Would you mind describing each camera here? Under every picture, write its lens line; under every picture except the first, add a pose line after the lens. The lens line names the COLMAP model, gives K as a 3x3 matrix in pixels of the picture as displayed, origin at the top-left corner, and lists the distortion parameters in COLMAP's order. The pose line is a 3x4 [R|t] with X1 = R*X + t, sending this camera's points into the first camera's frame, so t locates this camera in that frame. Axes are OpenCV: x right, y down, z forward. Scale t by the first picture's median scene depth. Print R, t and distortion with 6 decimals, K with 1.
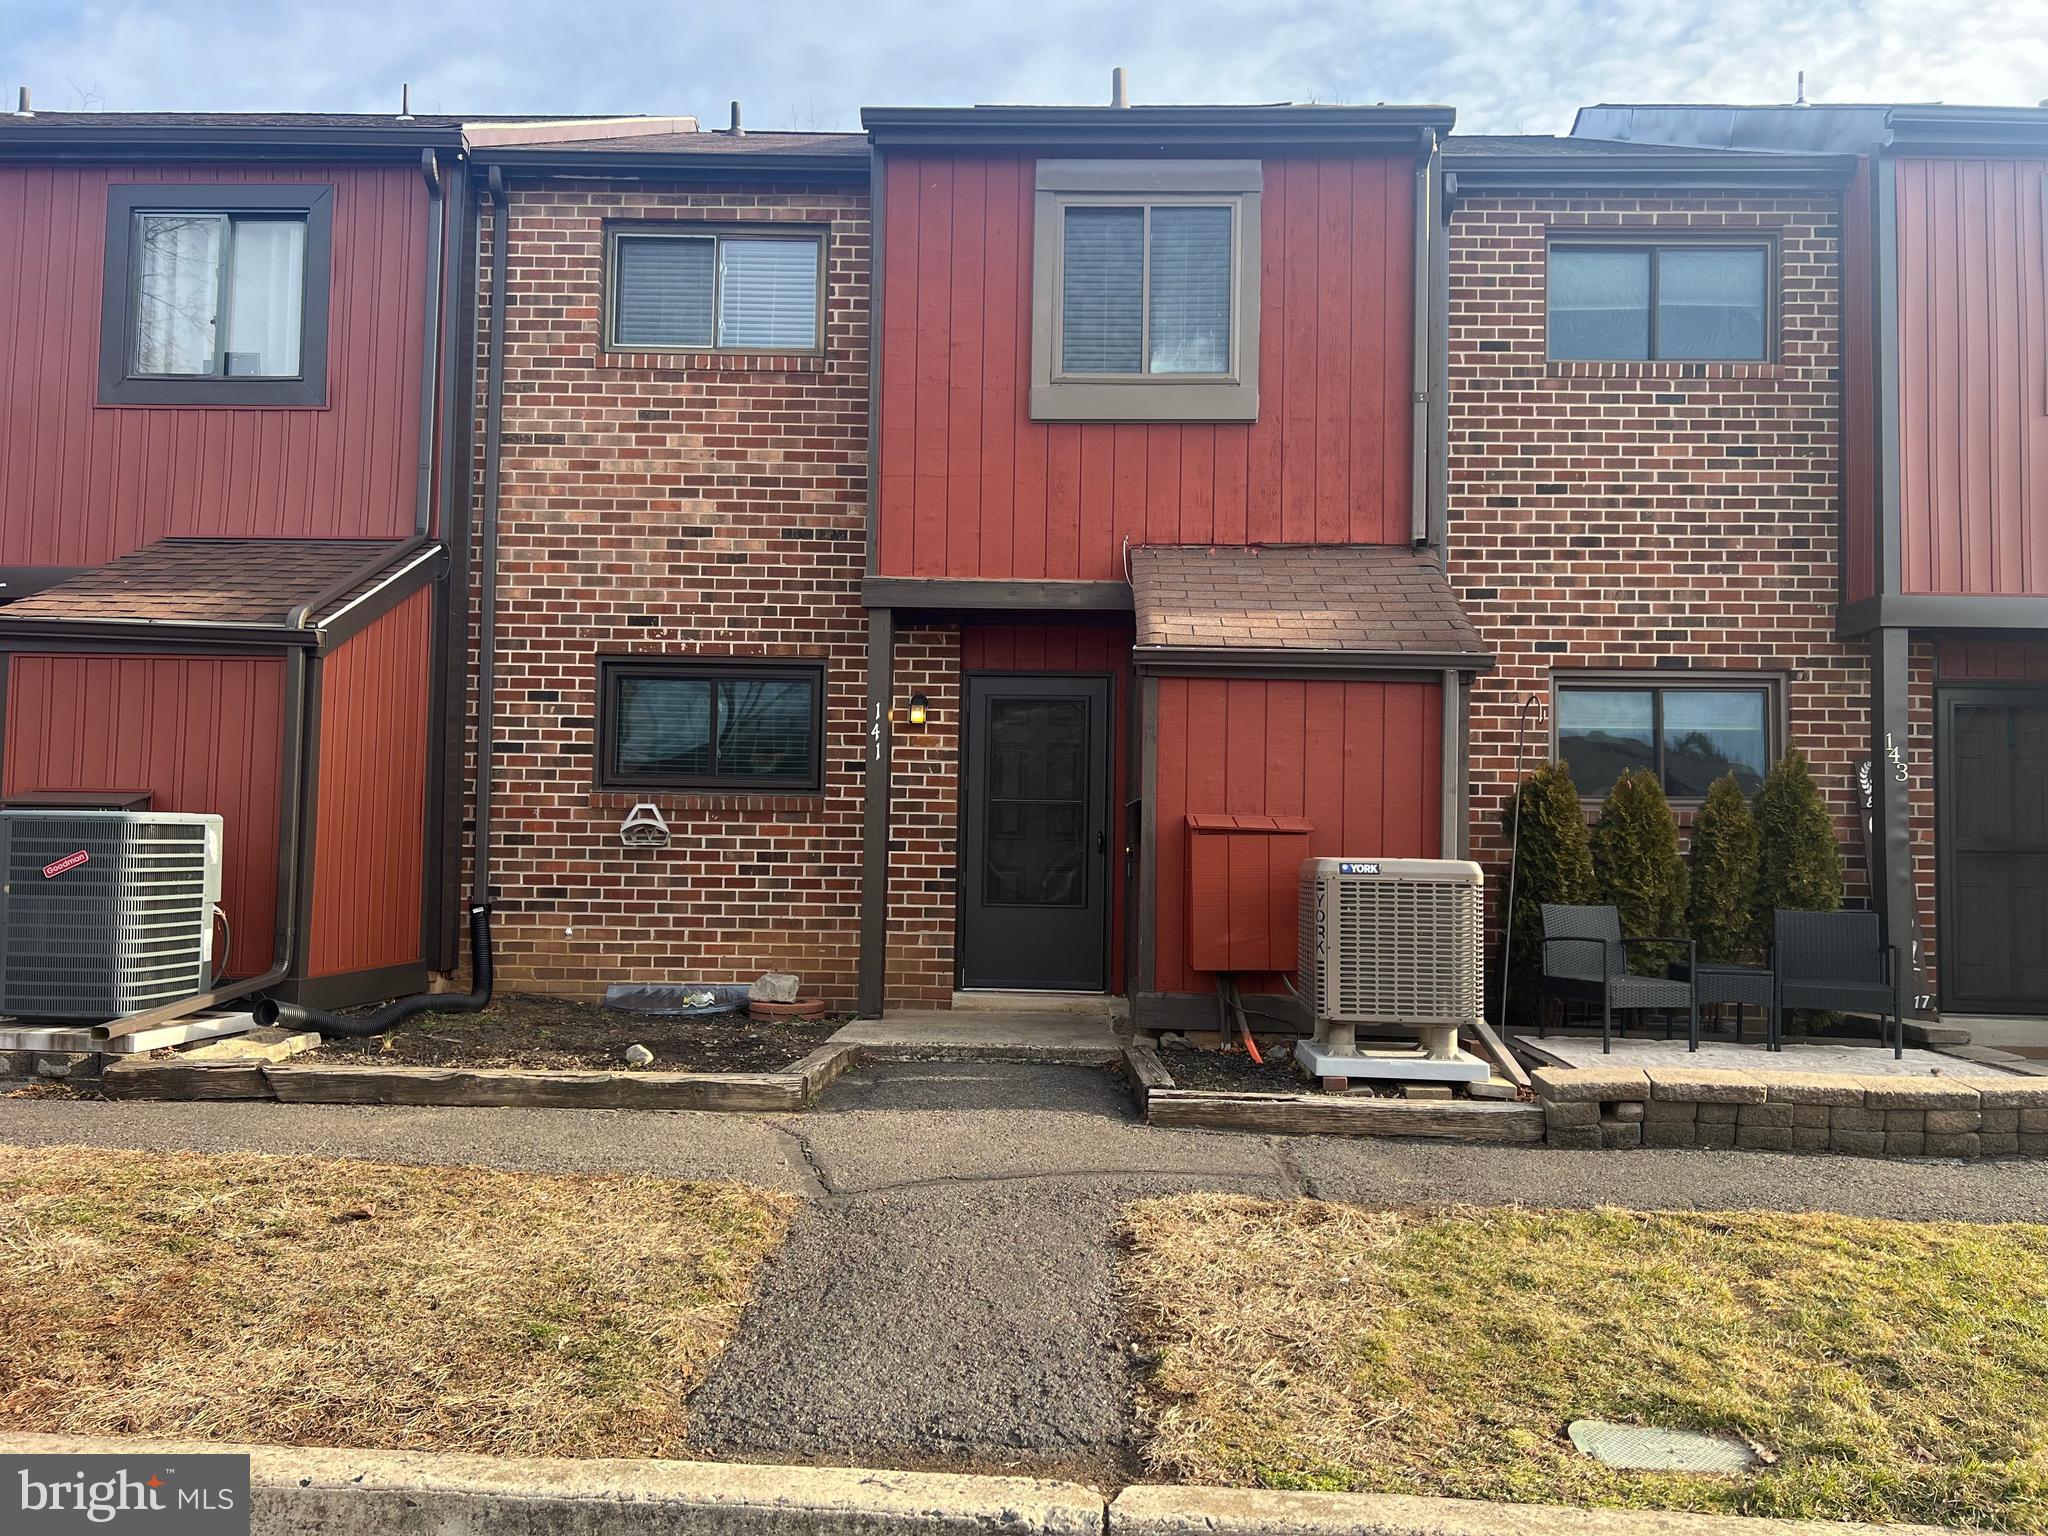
lens RADIAL K [[1547.6, 0, 1028.2], [0, 1547.6, 783.9], [0, 0, 1]] dist [0.056441, -0.049778]
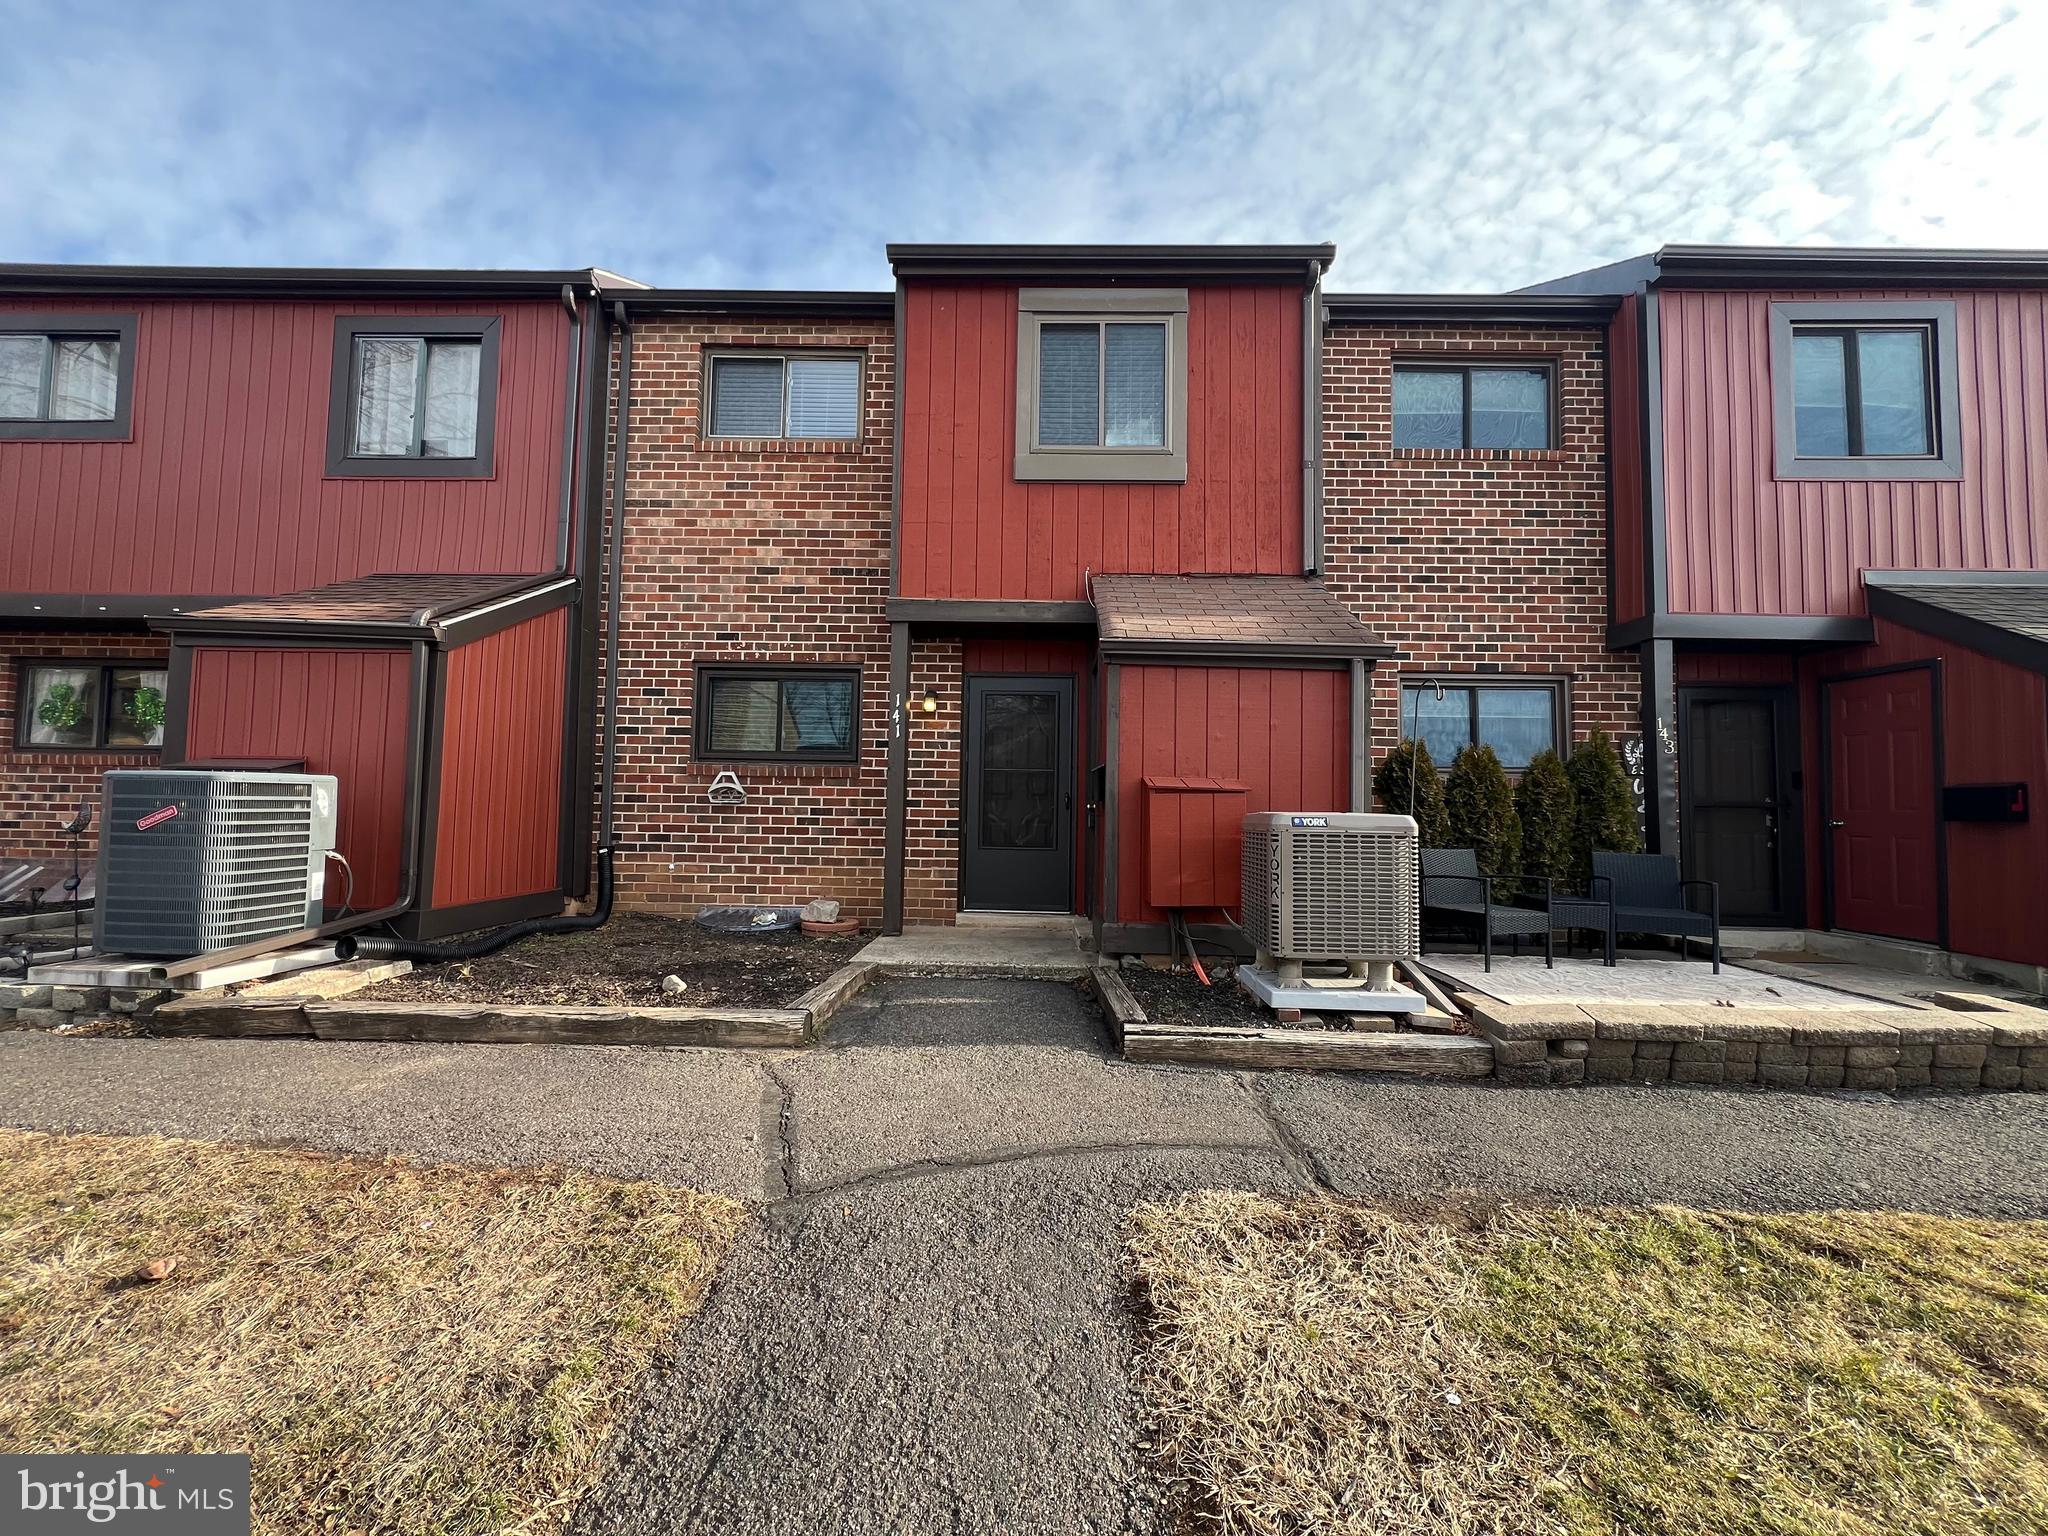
lens RADIAL K [[814.9, 0, 1019.1], [0, 814.9, 780.2], [0, 0, 1]] dist [-0.002182, 0.000082]
pose [[0.999968, -0.000065, 0.008047, -0.000321], [-0.000012, 0.999954, 0.009608, 0.013606], [-0.008047, -0.009608, 0.999921, 0.301637]]
